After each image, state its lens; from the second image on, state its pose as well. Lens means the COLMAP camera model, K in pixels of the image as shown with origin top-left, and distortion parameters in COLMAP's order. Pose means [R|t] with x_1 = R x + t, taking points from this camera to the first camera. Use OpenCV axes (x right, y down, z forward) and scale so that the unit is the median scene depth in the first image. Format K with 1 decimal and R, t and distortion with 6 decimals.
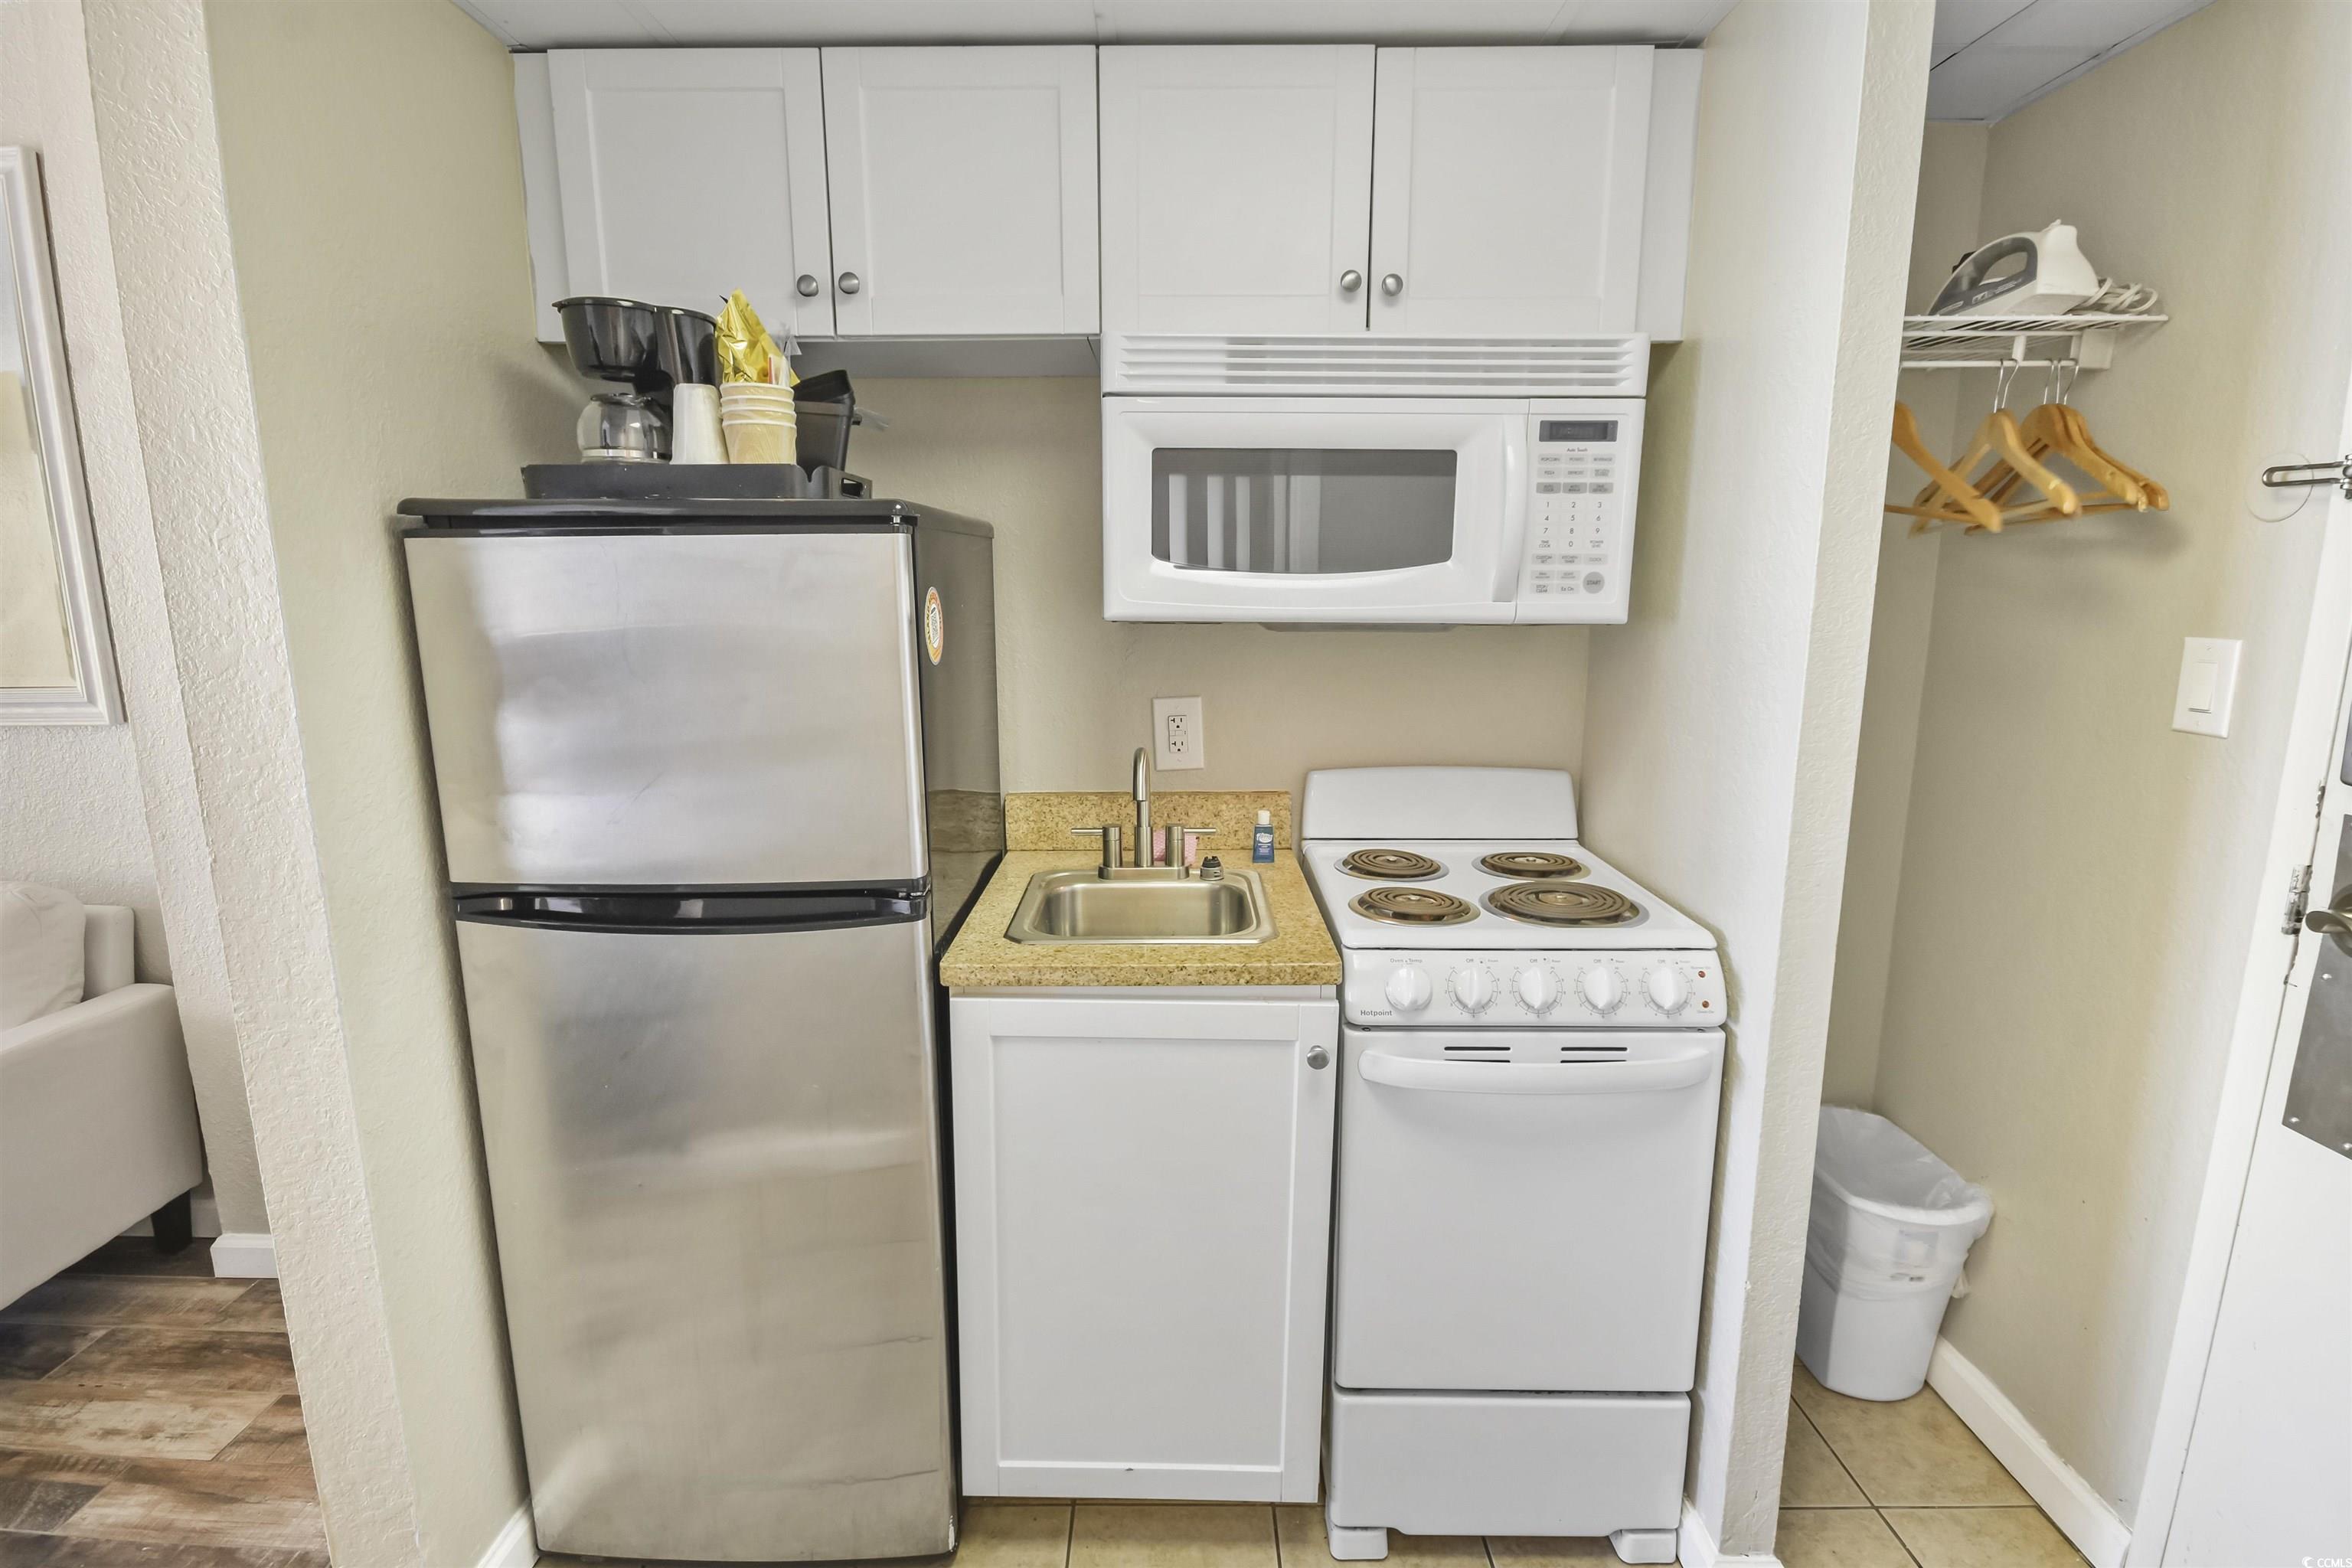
lens RADIAL K [[1072.6, 0, 1180.9], [0, 1072.6, 770.3], [0, 0, 1]] dist [-0.003252, -0.000027]
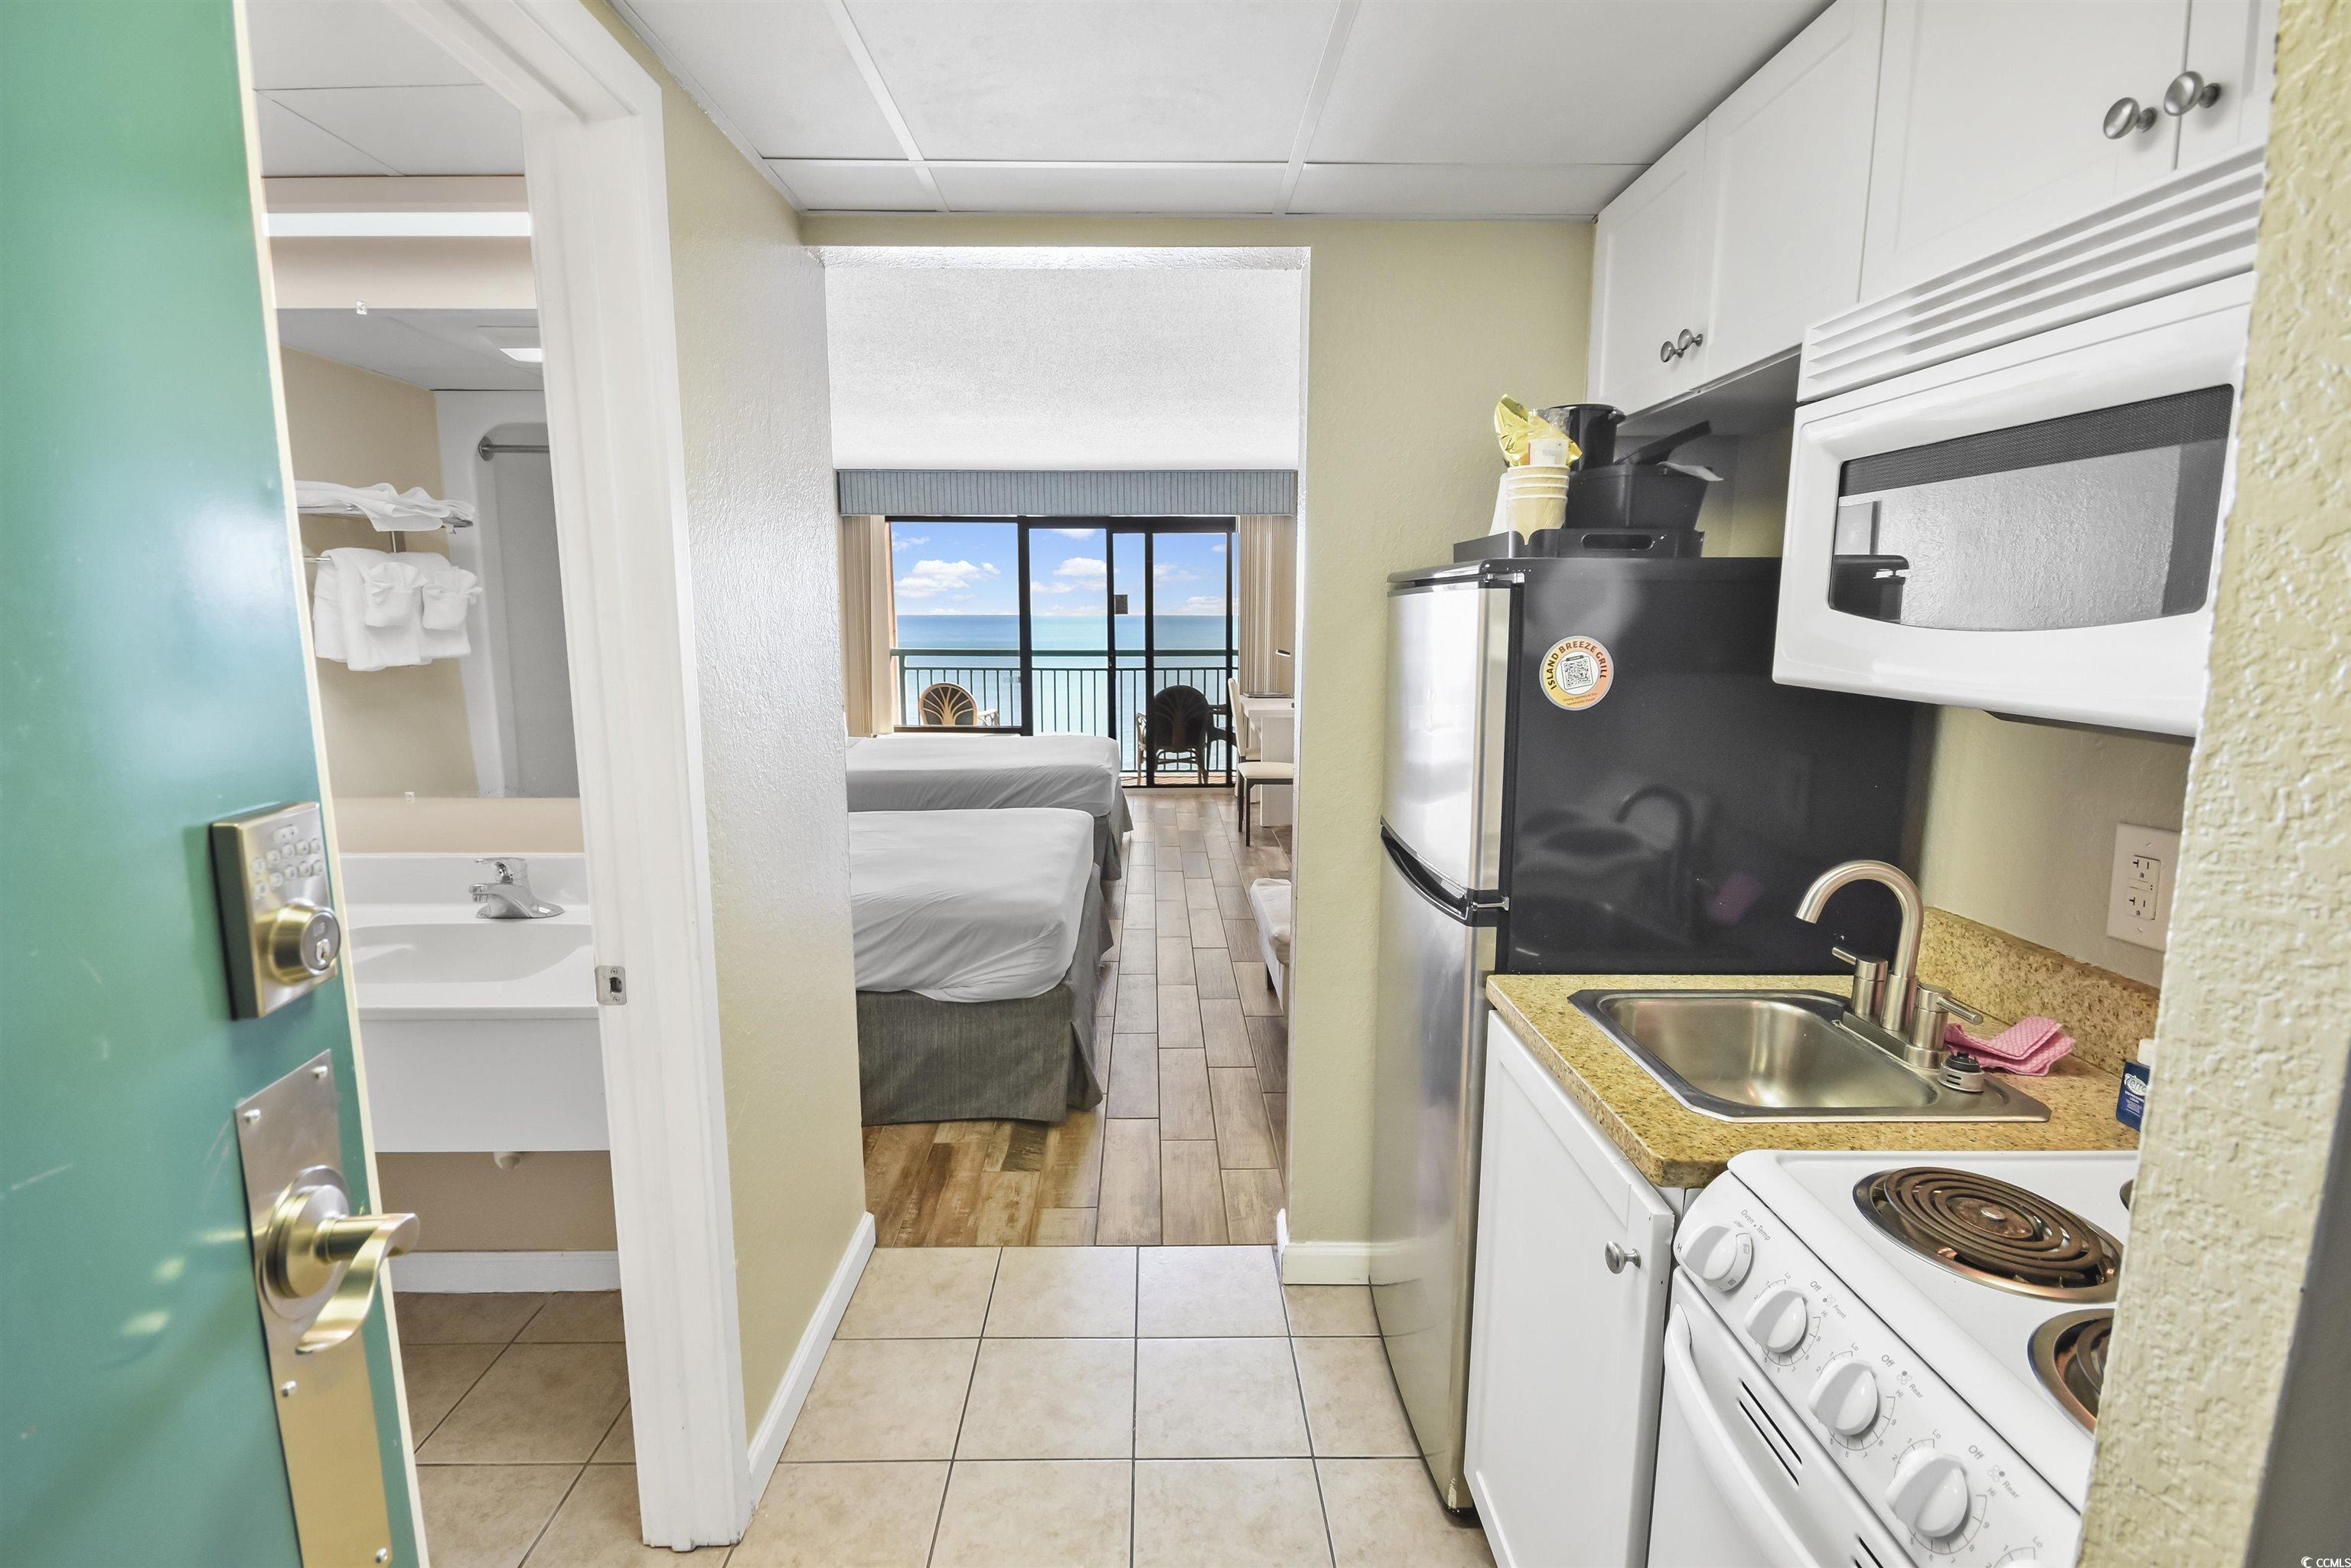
lens RADIAL K [[1072.1, 0, 1188.1], [0, 1072.1, 781.0], [0, 0, 1]] dist [-0.003252, -0.000027]
pose [[0.009785, 0.152881, -0.988196, 0.741542], [-0.182833, 0.971857, 0.148543, -0.105922], [0.983095, 0.179222, 0.037462, 0.548589]]
